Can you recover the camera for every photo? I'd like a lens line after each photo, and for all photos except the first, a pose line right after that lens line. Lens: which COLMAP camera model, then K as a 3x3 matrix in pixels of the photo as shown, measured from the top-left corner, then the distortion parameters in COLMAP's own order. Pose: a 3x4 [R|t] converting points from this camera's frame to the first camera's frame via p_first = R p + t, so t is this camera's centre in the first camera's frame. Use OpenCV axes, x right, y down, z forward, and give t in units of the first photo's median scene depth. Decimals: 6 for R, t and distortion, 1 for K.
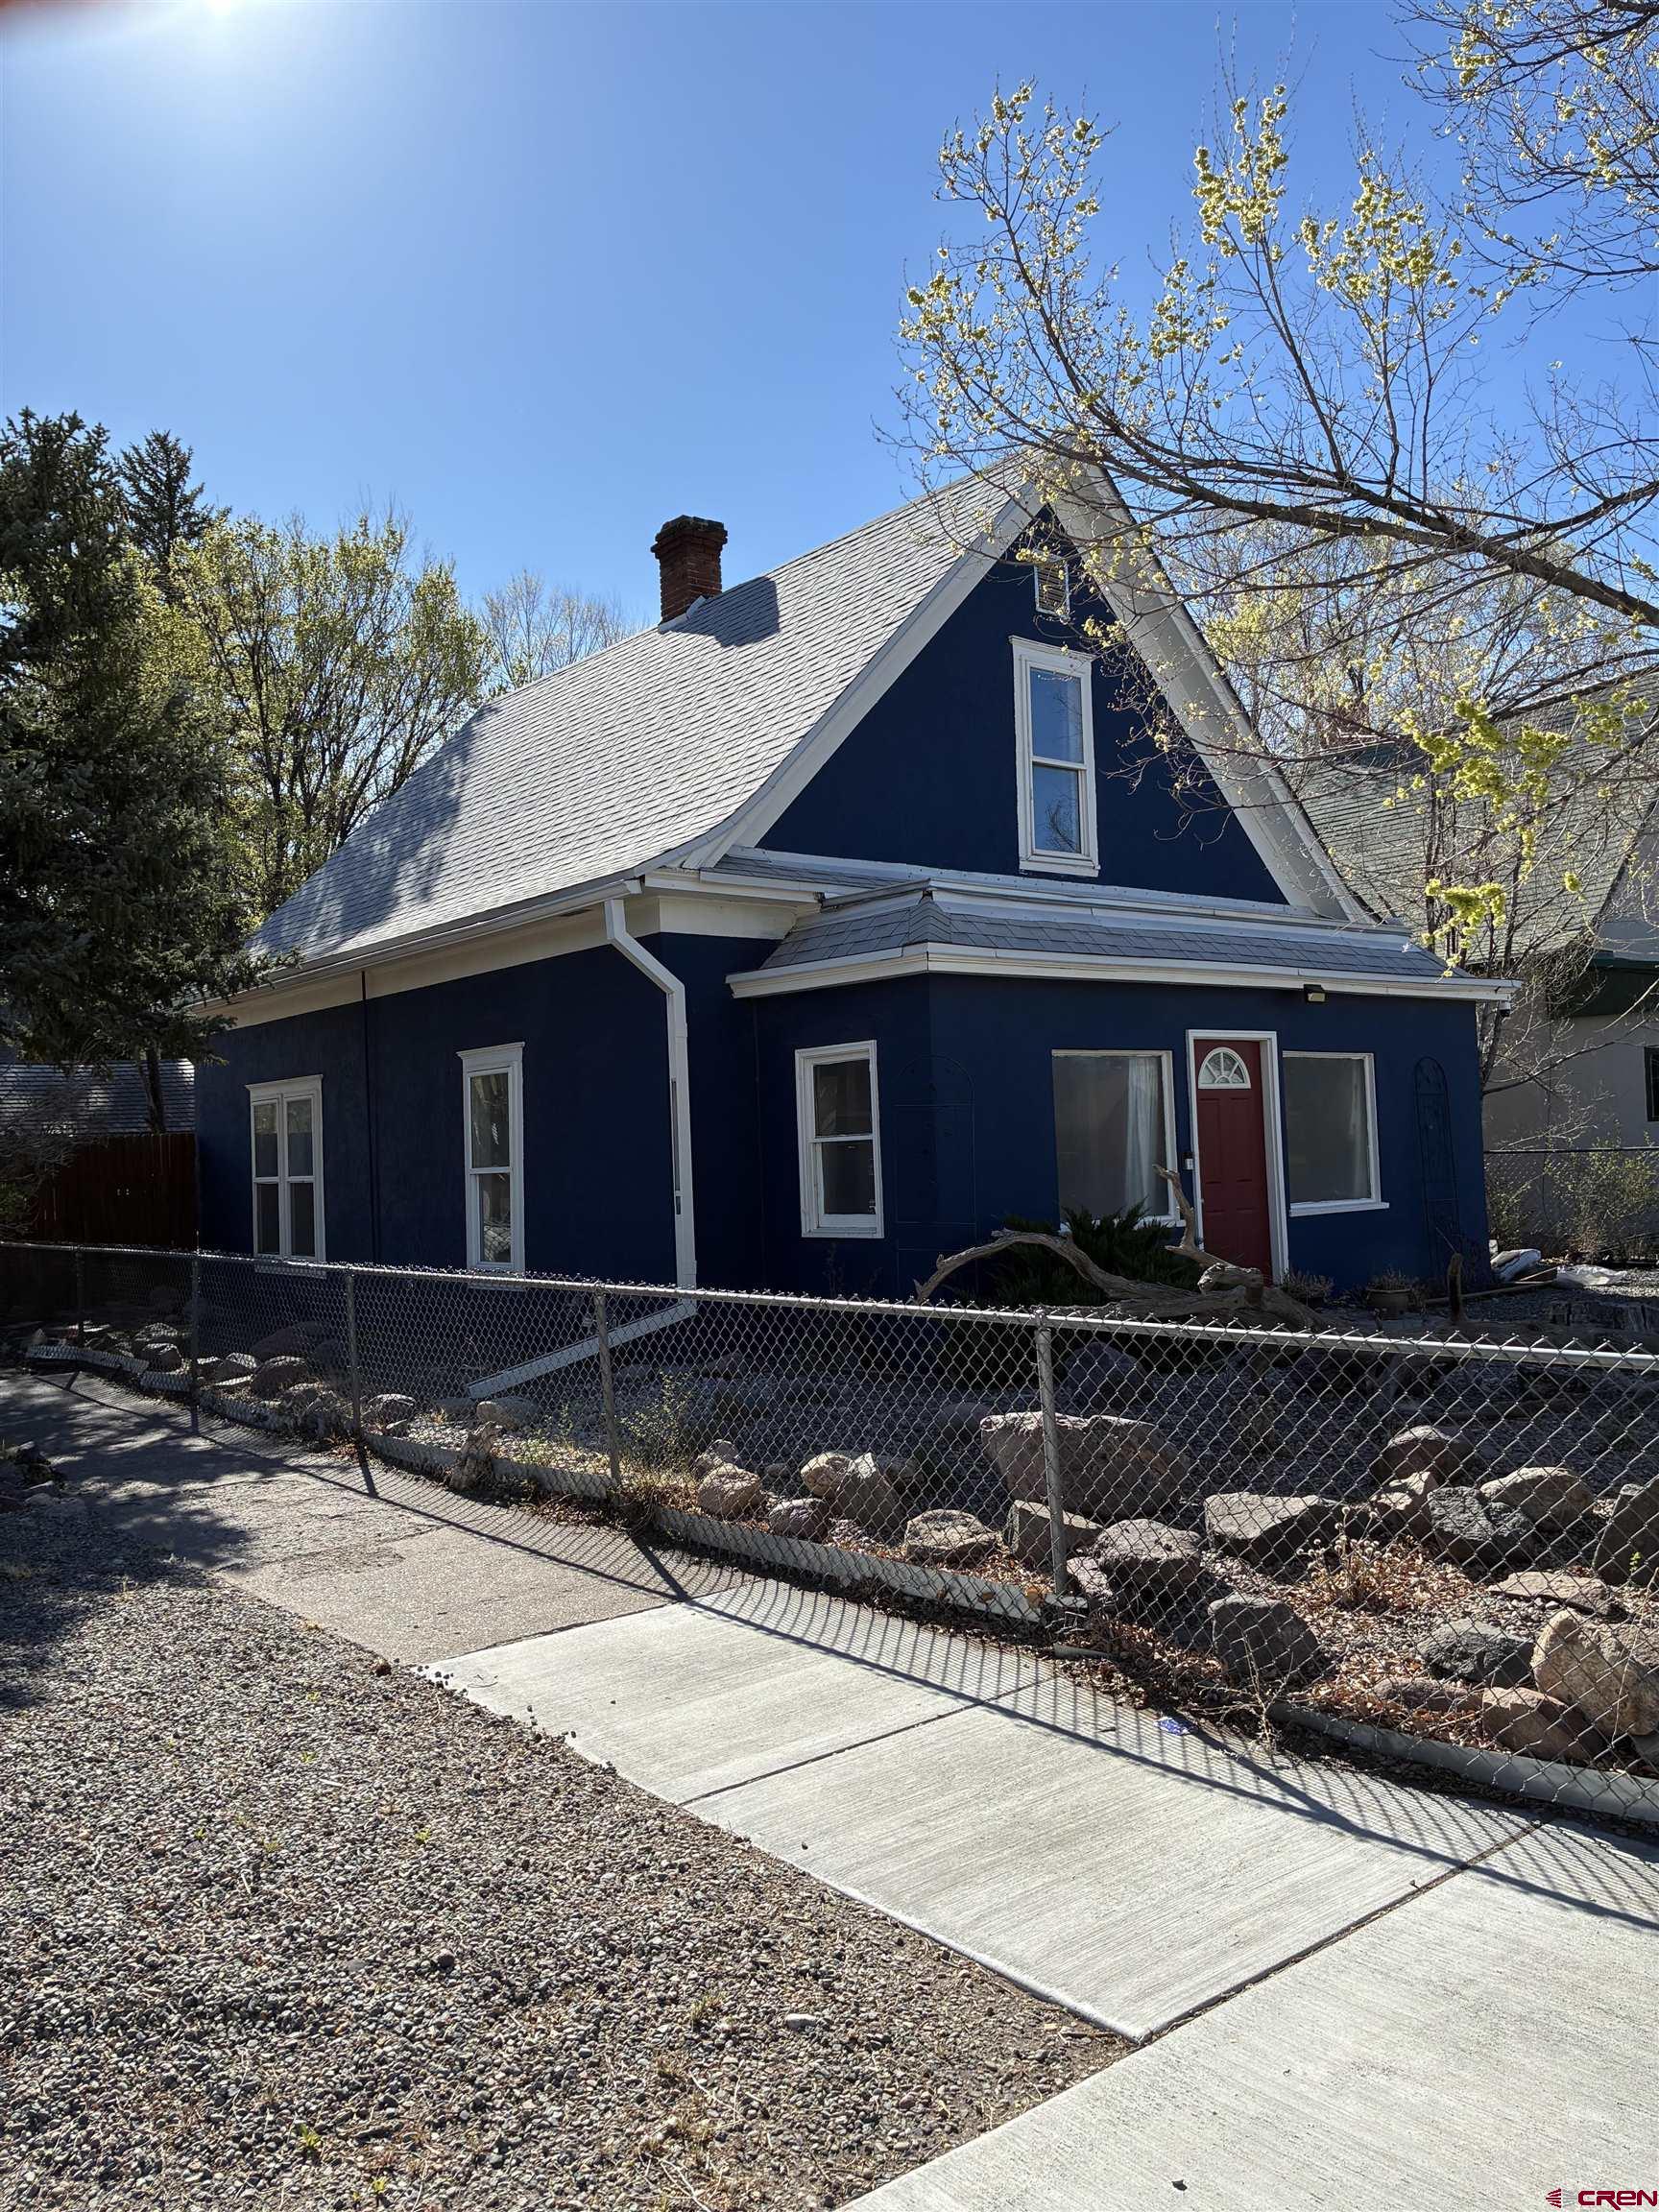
lens RADIAL K [[1688.5, 0, 793.6], [0, 1688.5, 1101.8], [0, 0, 1]] dist [0.036932, -0.005570]
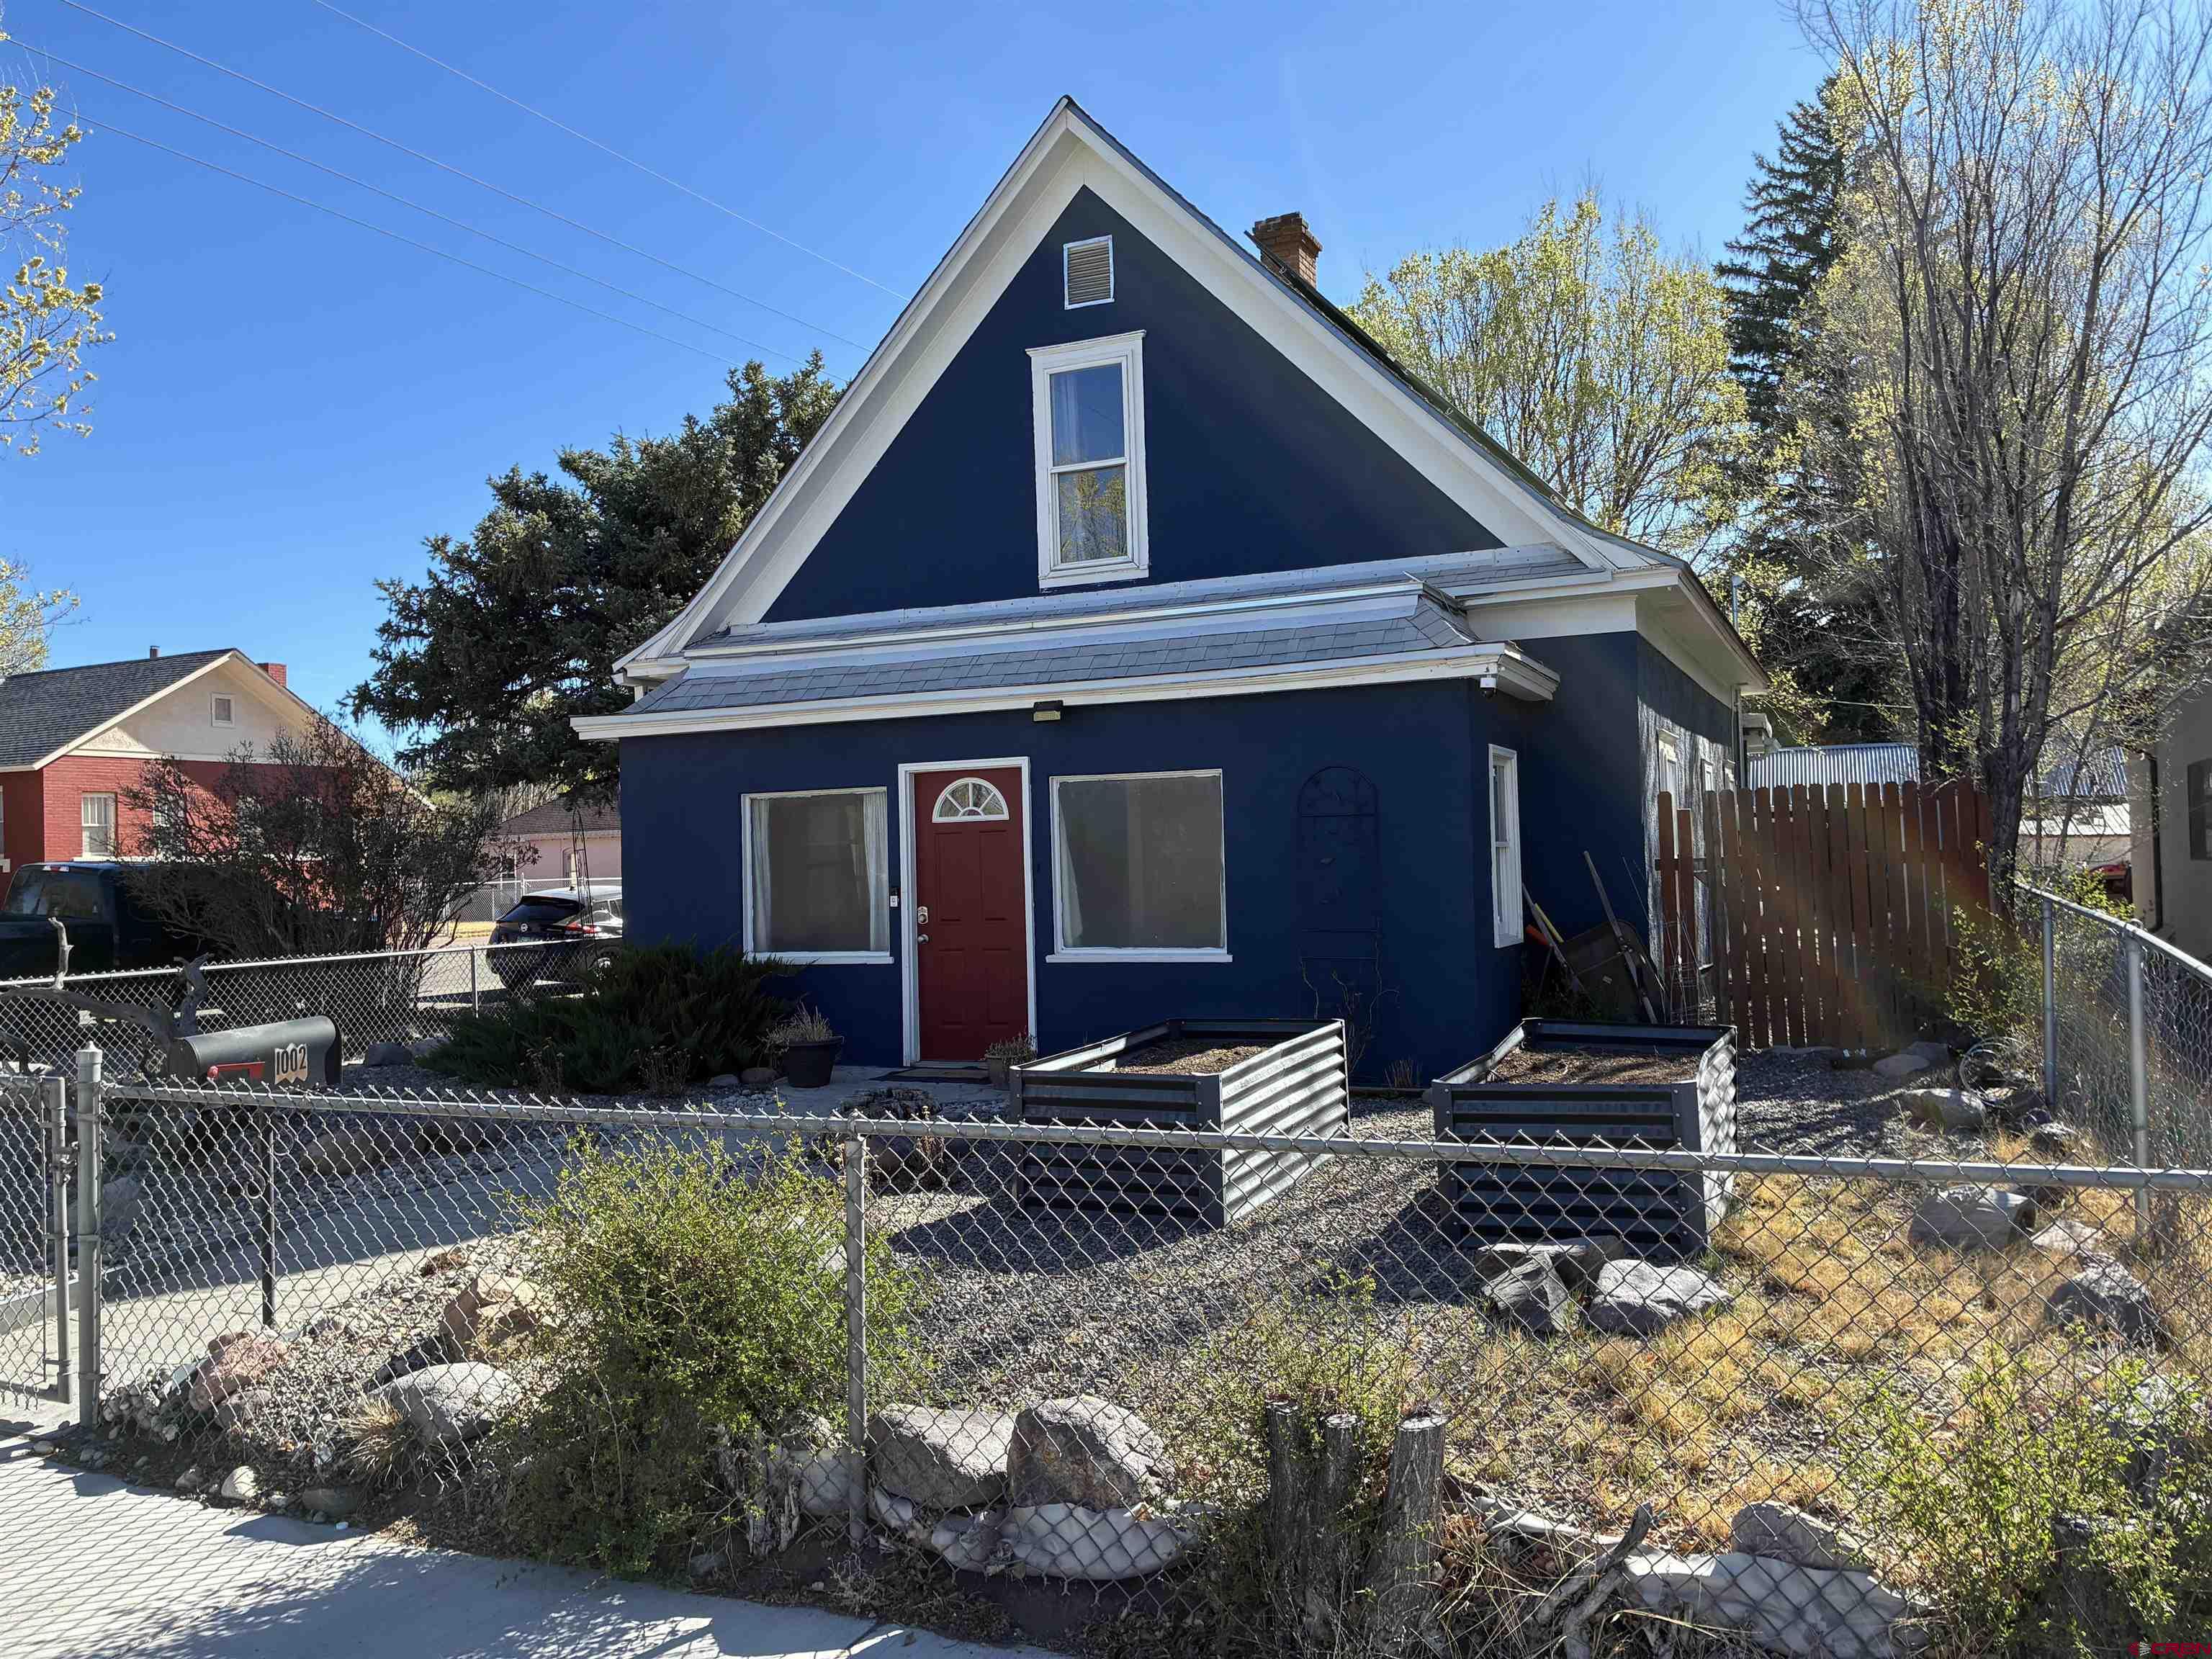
lens RADIAL K [[1688.5, 0, 1106.0], [0, 1688.5, 829.5], [0, 0, 1]] dist [0.036932, -0.005570]
pose [[0.480119, 0.002741, -0.877199, 1.080946], [0.041662, 0.998795, 0.025924, -0.024239], [0.876214, -0.048993, 0.479426, 0.601418]]
